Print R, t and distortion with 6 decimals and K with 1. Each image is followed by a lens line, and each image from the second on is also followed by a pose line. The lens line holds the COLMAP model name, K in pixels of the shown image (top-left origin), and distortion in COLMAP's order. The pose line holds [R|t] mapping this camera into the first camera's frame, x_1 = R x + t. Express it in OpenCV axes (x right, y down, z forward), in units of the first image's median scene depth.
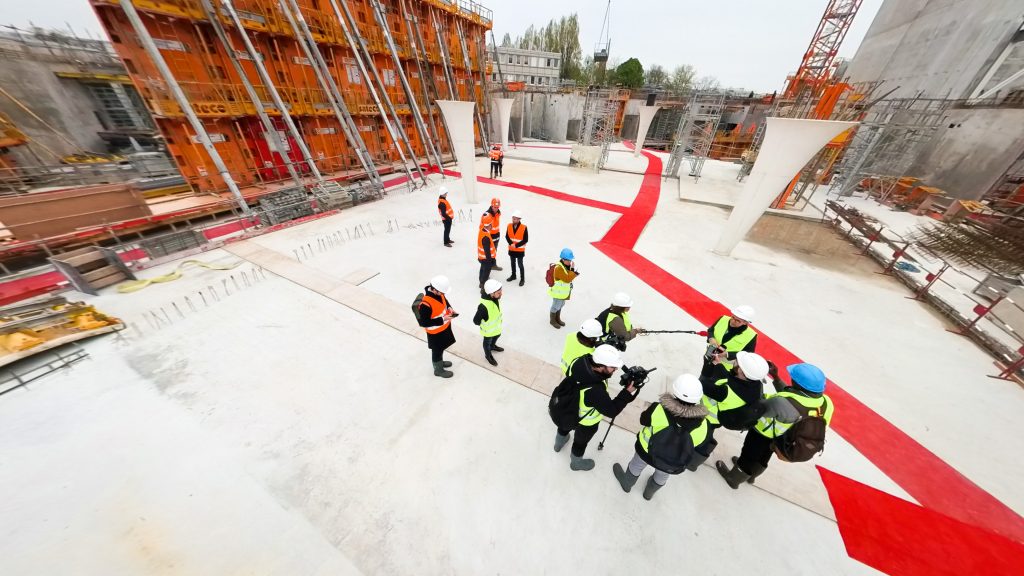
lens RADIAL K [[293.1, 0, 512.0], [0, 293.1, 288.0], [0, 0, 1]] dist [-0.000046, -0.000012]
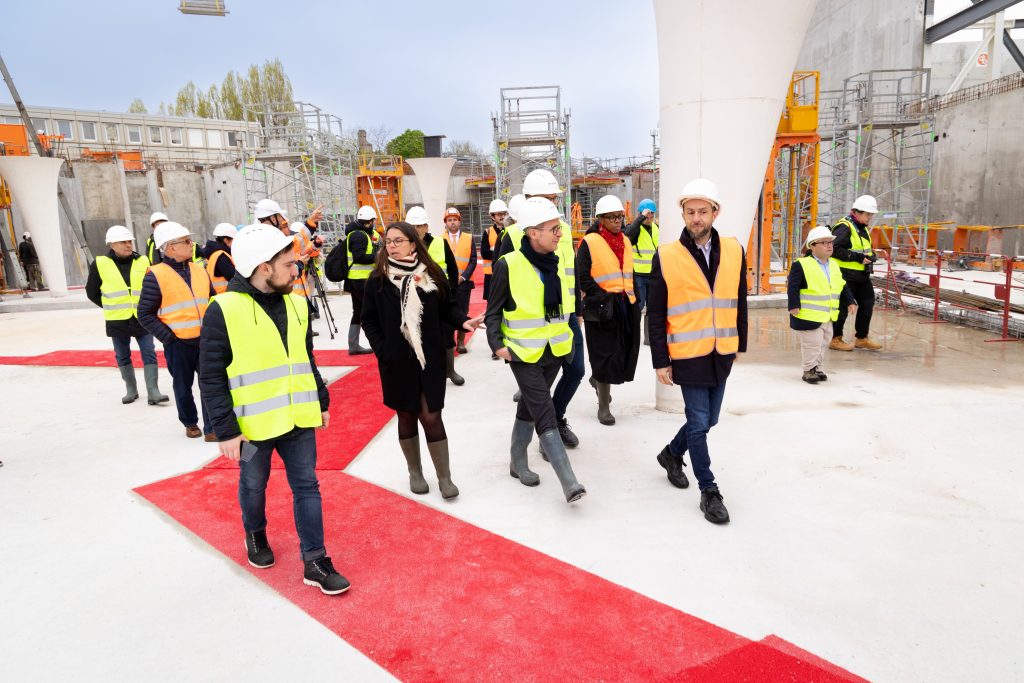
lens RADIAL K [[689.9, 0, 512.0], [0, 689.9, 341.5], [0, 0, 1]] dist [0.000338, -0.001606]
pose [[0.907301, -0.154887, 0.390916, 0.183491], [0.294907, 0.897090, -0.329027, -0.007711], [-0.299725, 0.413810, 0.859608, 0.261972]]
